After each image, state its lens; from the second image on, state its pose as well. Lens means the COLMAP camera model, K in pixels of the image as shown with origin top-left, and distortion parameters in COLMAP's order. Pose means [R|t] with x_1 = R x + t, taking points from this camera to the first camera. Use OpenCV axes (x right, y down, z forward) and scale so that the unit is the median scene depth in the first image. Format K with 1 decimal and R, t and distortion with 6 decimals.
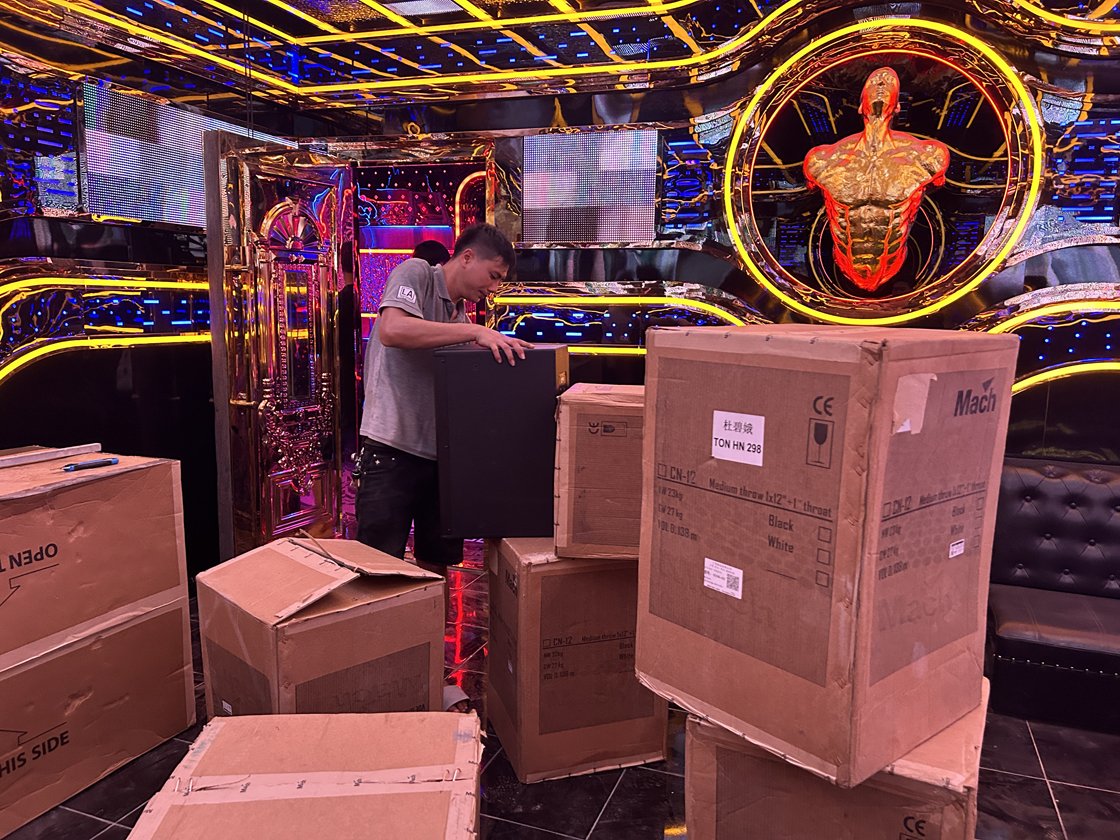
lens RADIAL K [[842.9, 0, 566.7], [0, 842.9, 419.0], [0, 0, 1]] dist [0.027924, -0.039188]
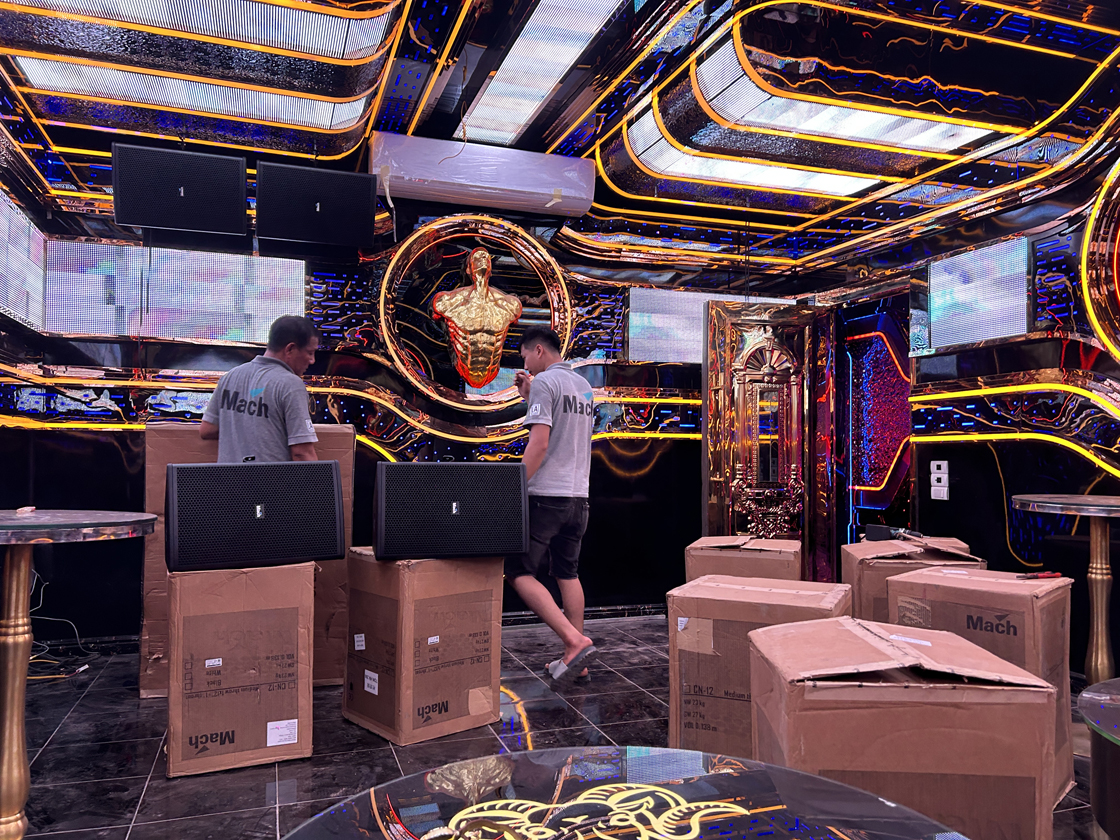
lens RADIAL K [[842.9, 0, 566.4], [0, 842.9, 417.3], [0, 0, 1]] dist [0.027924, -0.039188]
pose [[0.612309, -0.047714, -0.789177, 0.975937], [-0.105952, 0.984222, -0.141712, 0.175409], [0.783487, 0.170386, 0.597592, -0.138230]]
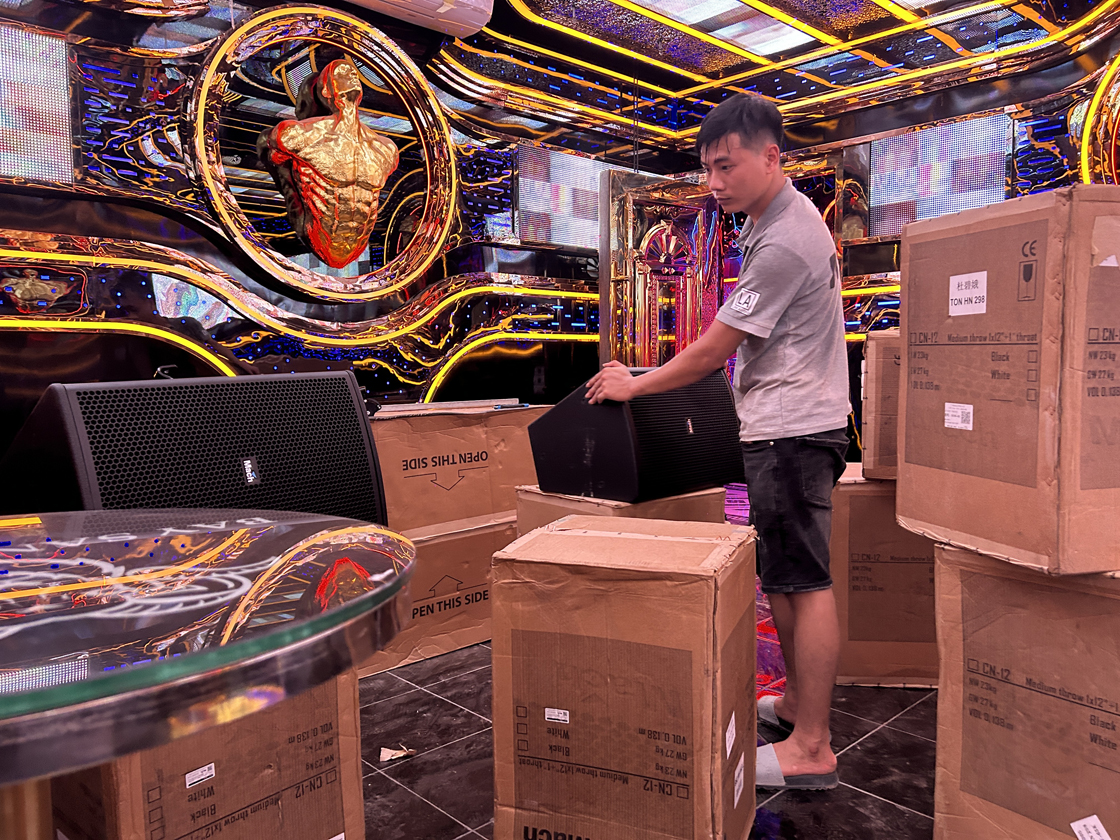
lens RADIAL K [[842.9, 0, 558.9], [0, 842.9, 428.2], [0, 0, 1]] dist [0.027924, -0.039188]
pose [[0.894489, 0.006871, -0.447037, 0.130518], [-0.036249, 0.997705, -0.057197, 0.179422], [0.445618, 0.067367, 0.892685, -0.200659]]
